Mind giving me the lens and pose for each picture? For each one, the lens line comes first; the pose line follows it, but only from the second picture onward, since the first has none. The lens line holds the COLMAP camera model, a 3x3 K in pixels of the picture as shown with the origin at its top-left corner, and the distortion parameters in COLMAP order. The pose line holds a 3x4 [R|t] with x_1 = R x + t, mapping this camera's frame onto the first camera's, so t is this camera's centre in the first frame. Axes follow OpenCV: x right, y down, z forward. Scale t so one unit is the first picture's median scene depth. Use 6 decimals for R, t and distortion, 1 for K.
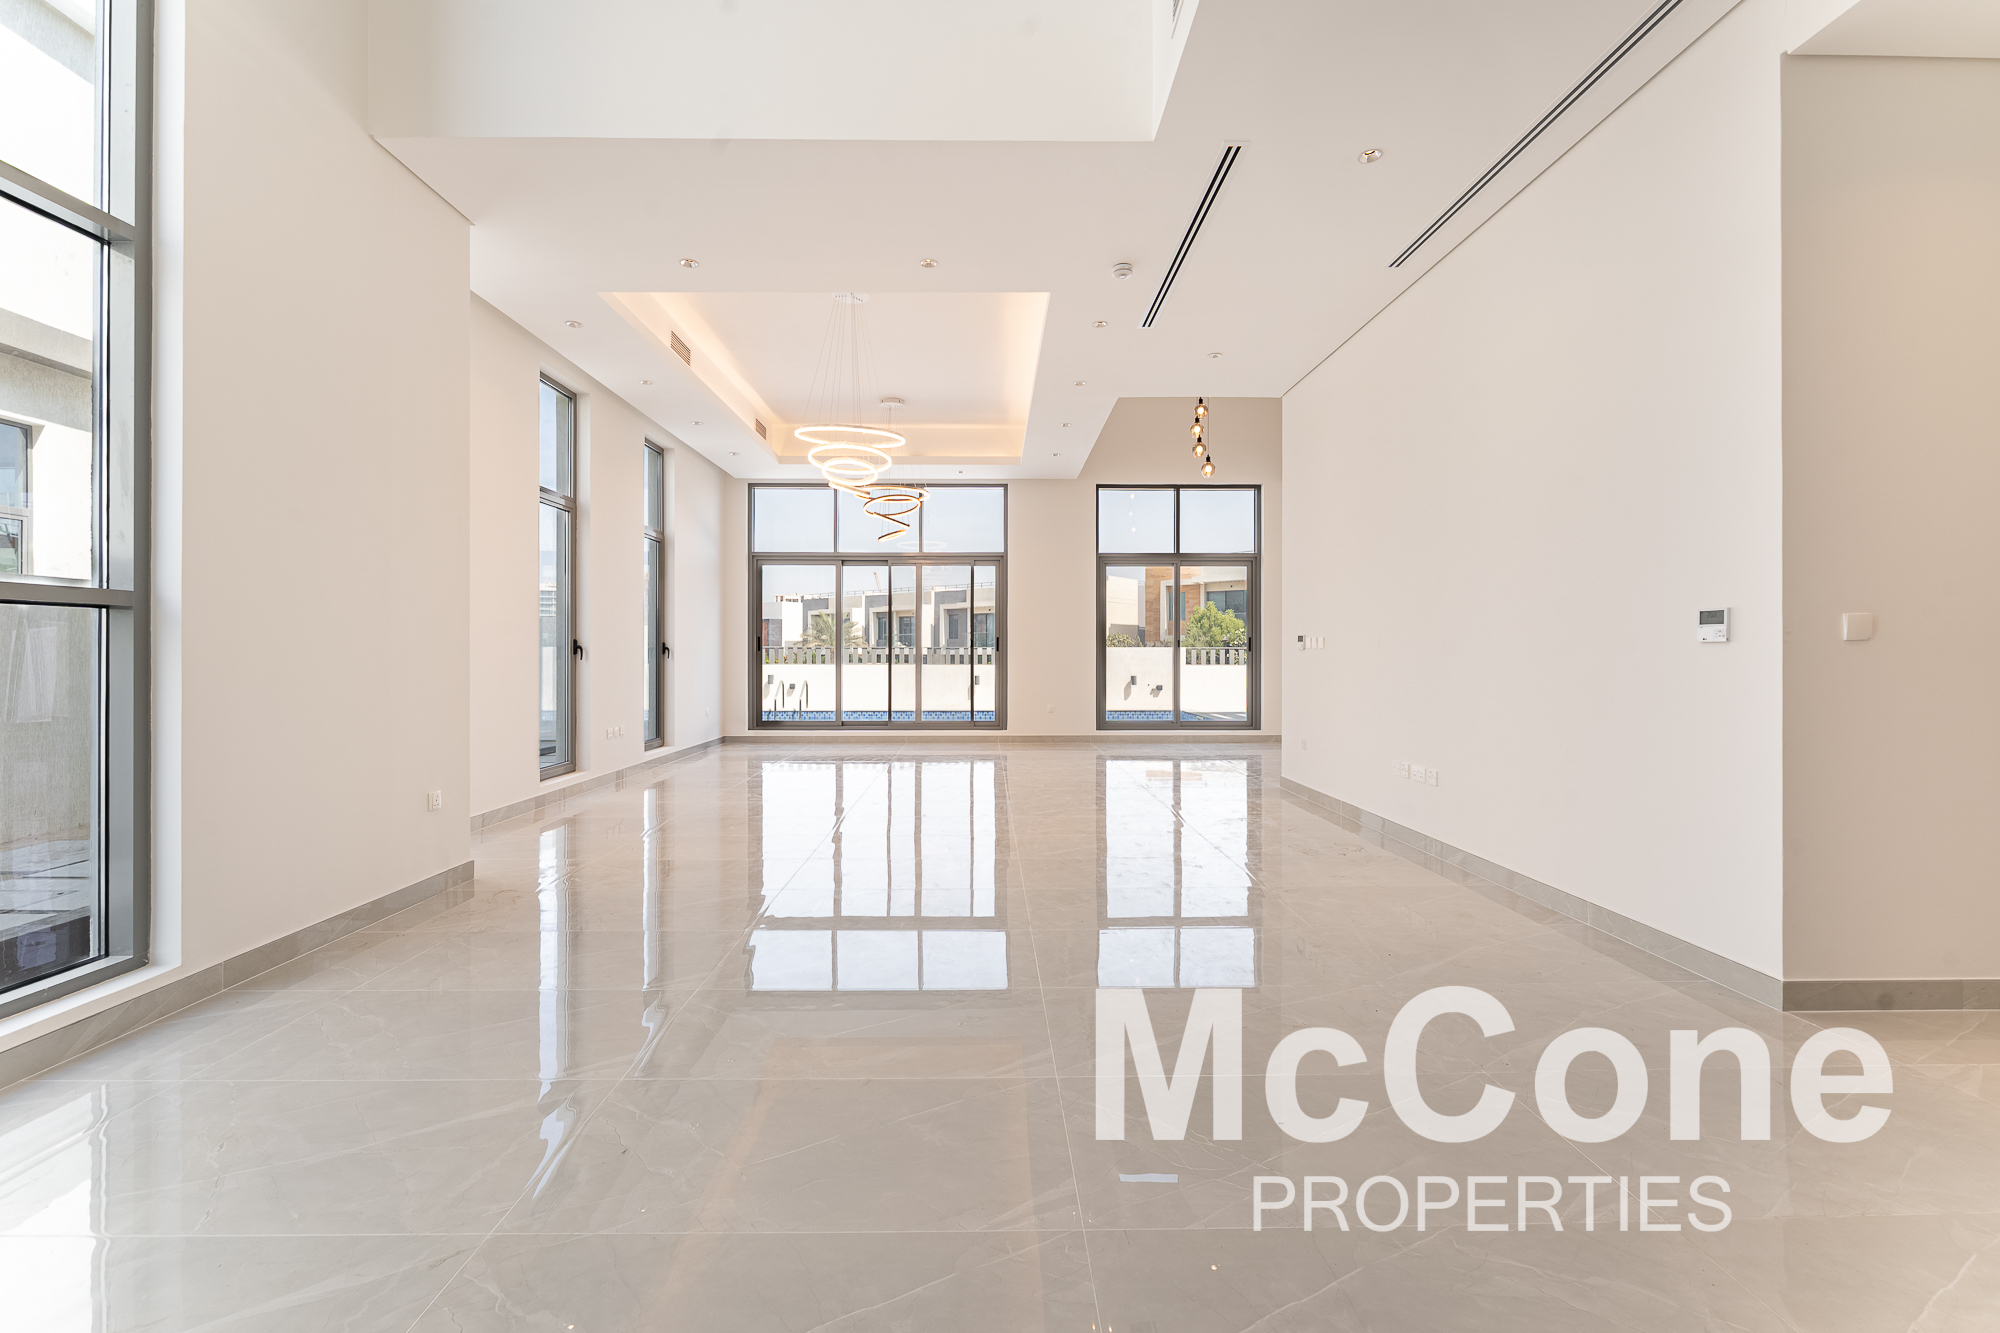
lens RADIAL K [[814.4, 0, 1002.5], [0, 814.4, 663.5], [0, 0, 1]] dist [-0.006190, 0.000168]
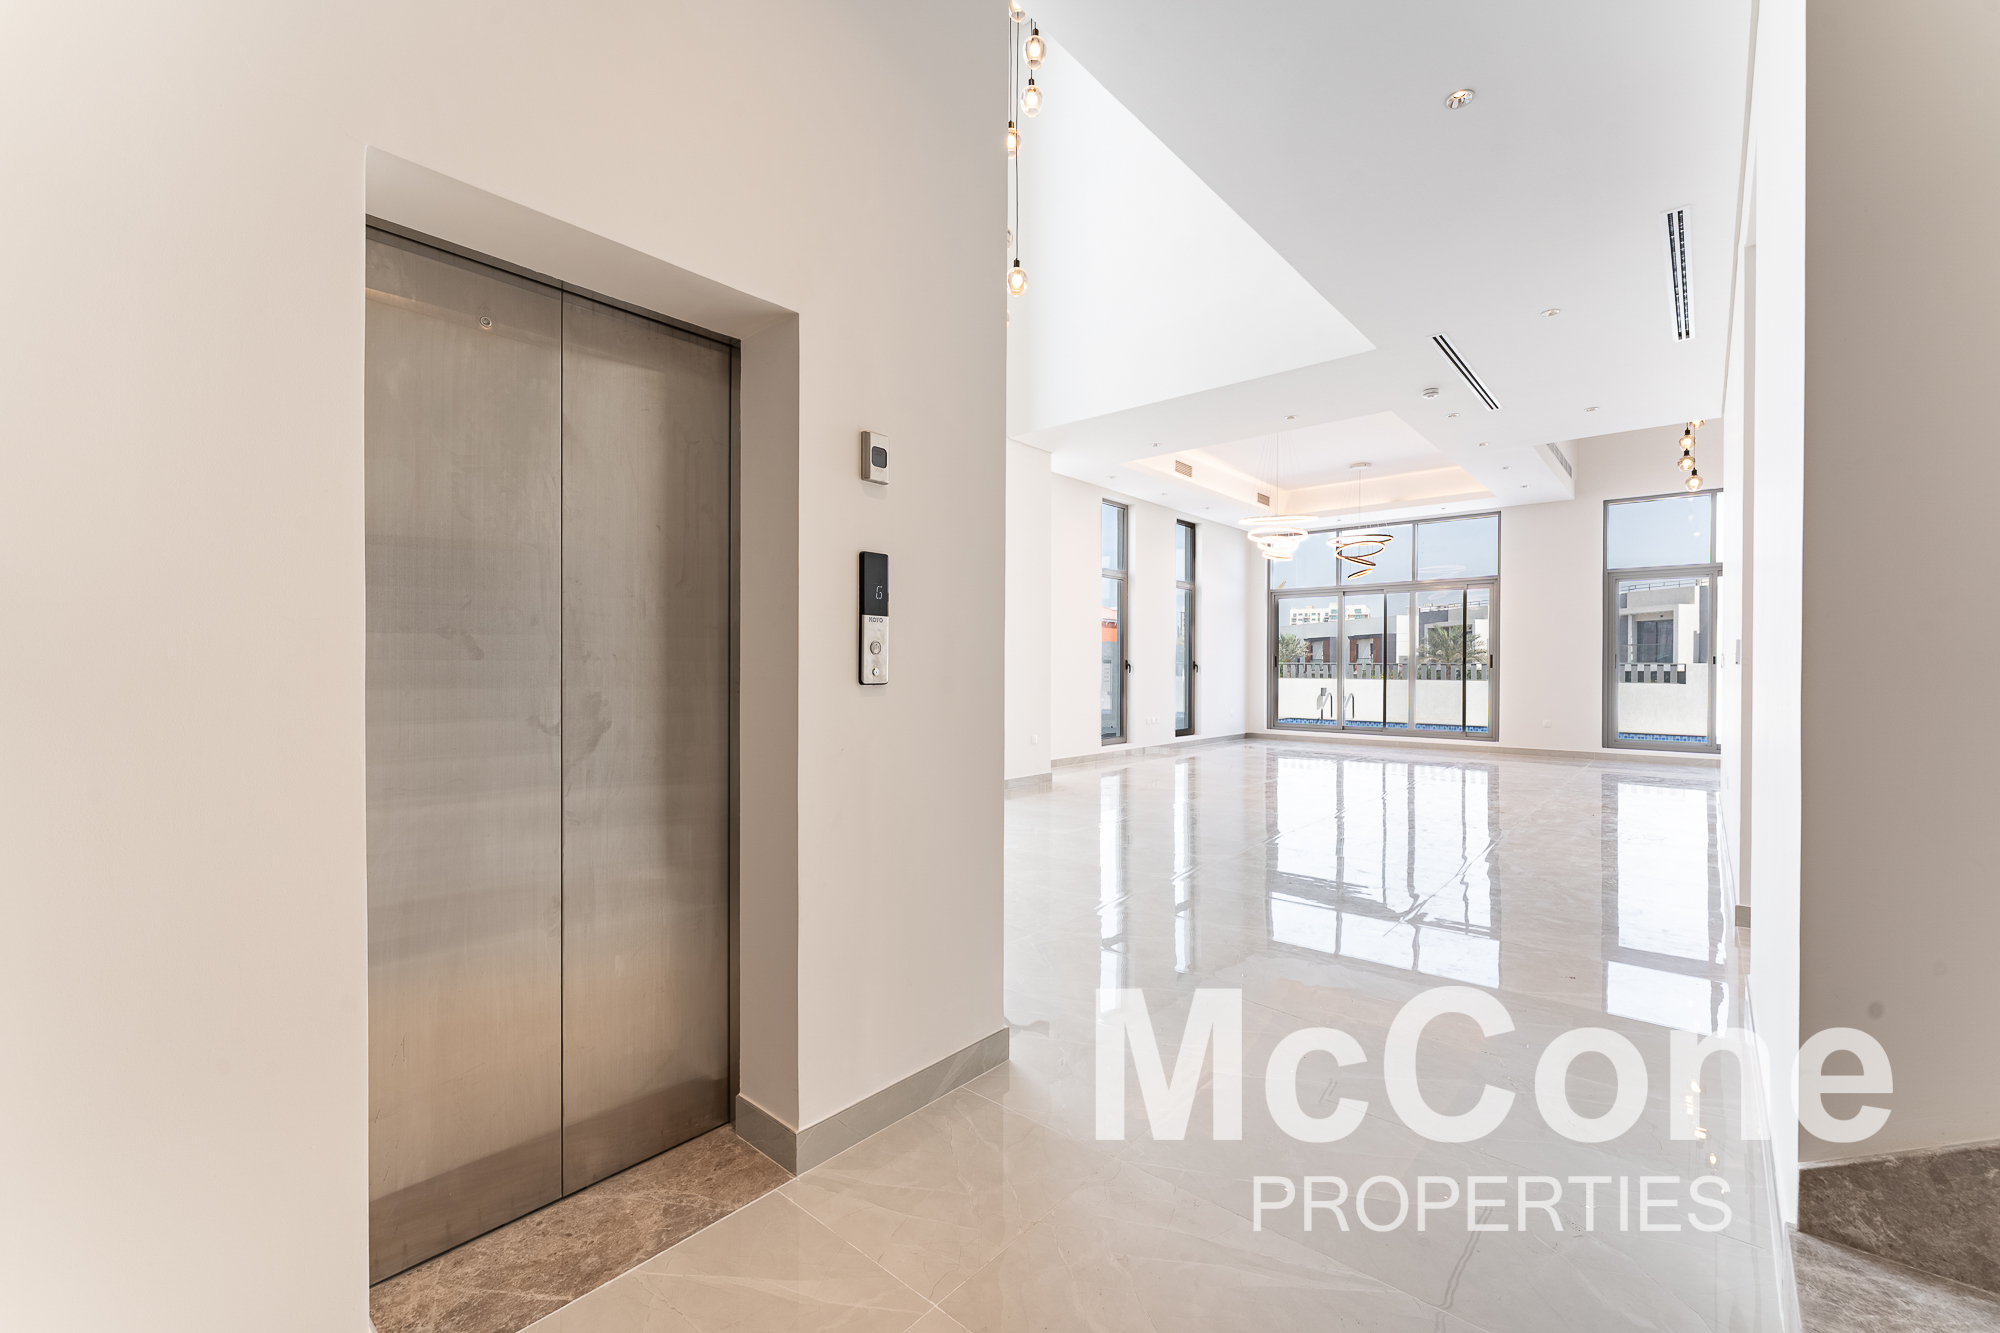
lens RADIAL K [[814.4, 0, 1004.2], [0, 814.4, 667.6], [0, 0, 1]] dist [-0.006190, 0.000168]
pose [[0.740795, 0.002032, -0.671728, 0.237410], [-0.011208, 0.999894, -0.009336, 0.001812], [0.671638, 0.014445, 0.740739, -0.221248]]
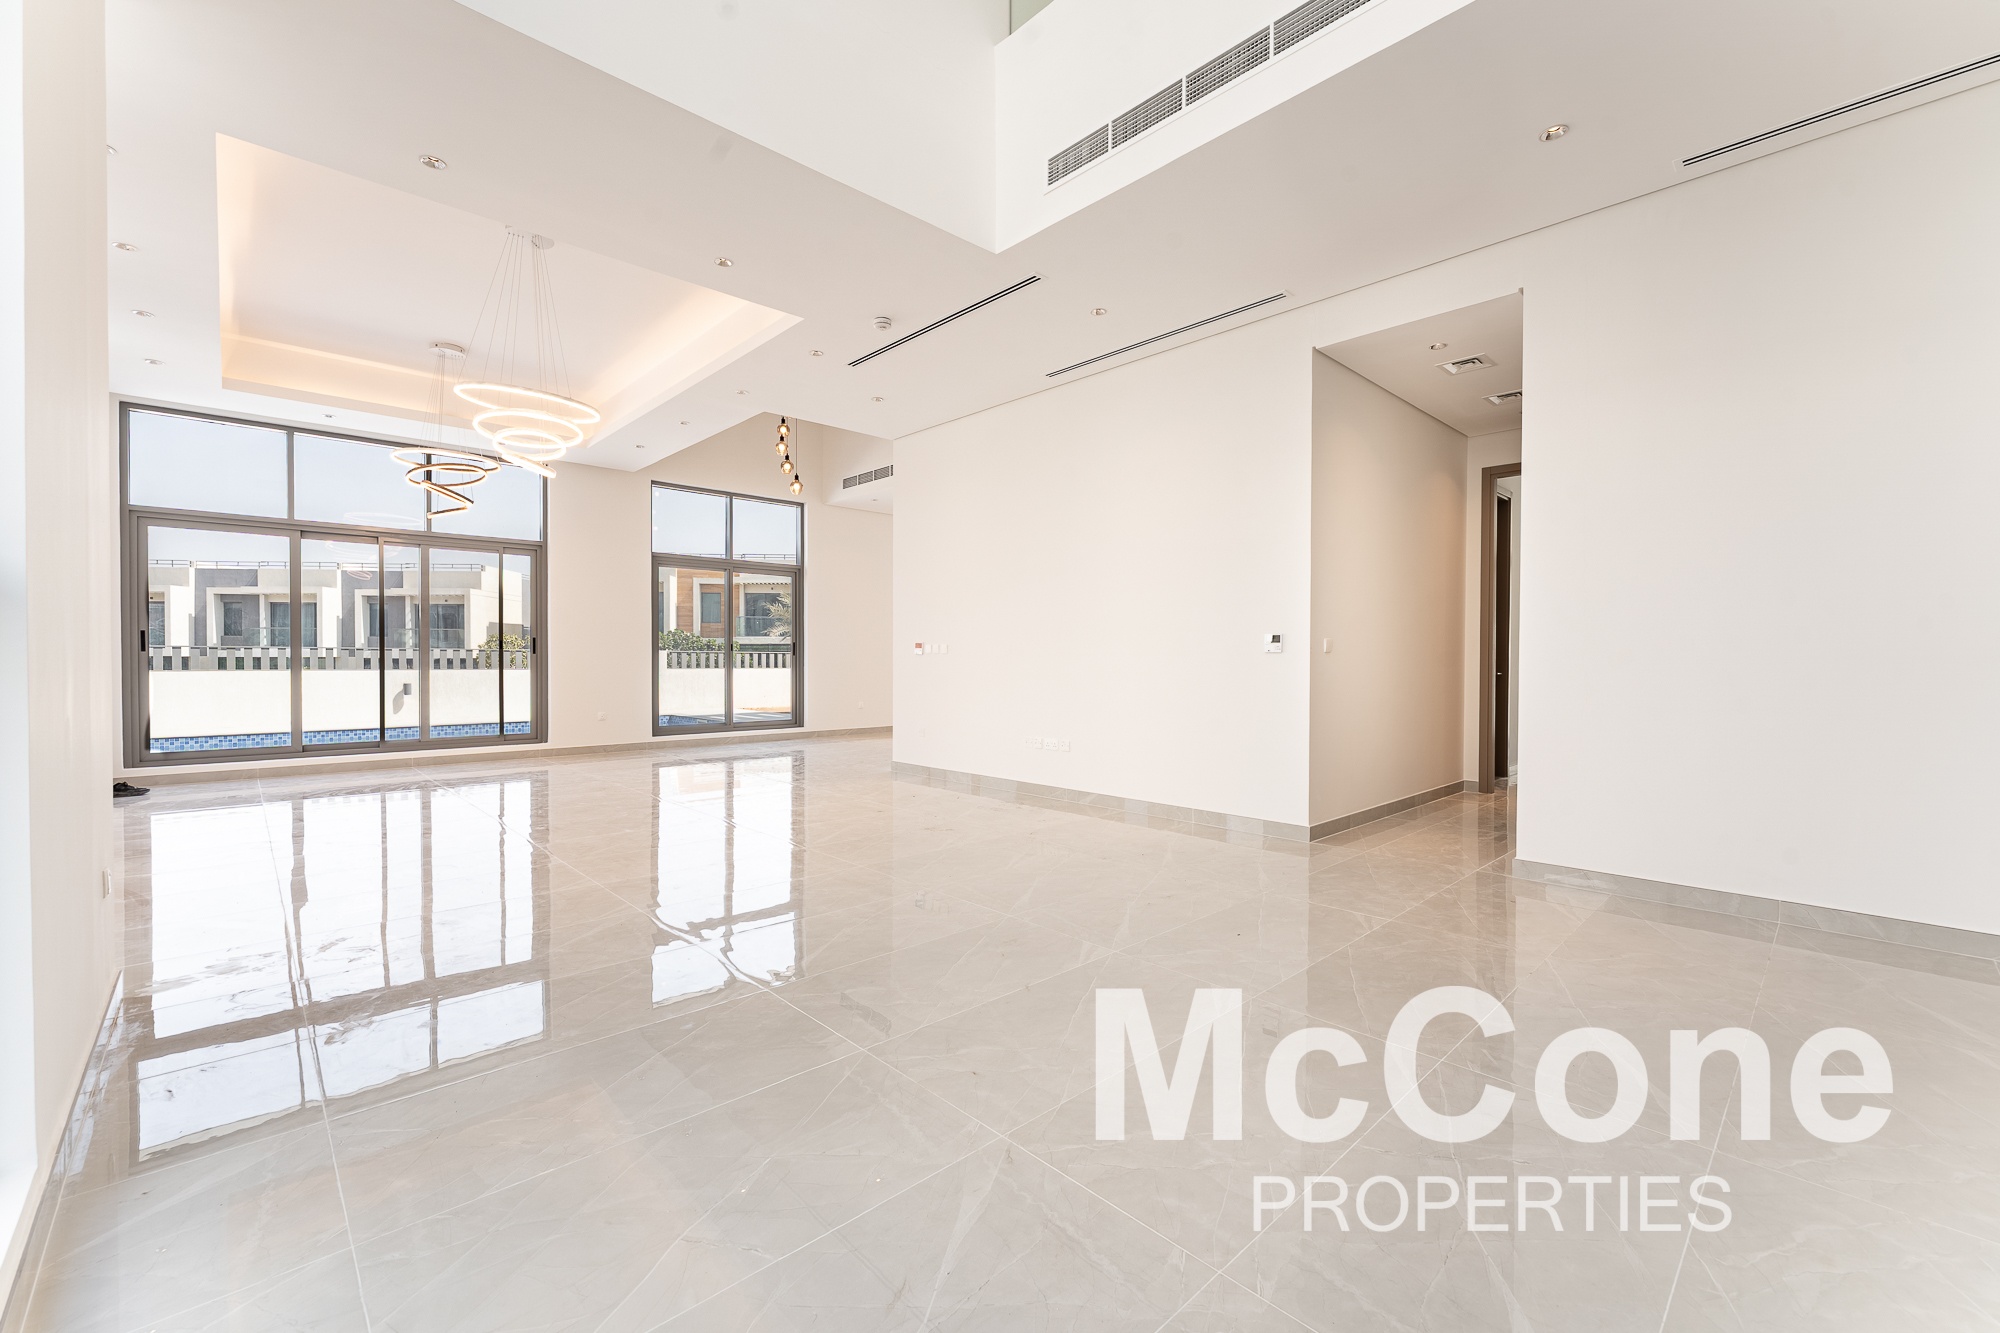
lens RADIAL K [[814.4, 0, 1009.5], [0, 814.4, 665.6], [0, 0, 1]] dist [-0.006190, 0.000168]
pose [[0.745733, -0.003280, 0.666237, -0.208075], [0.004598, 0.999989, -0.000224, 0.000356], [-0.666229, 0.003231, 0.745740, 0.005454]]
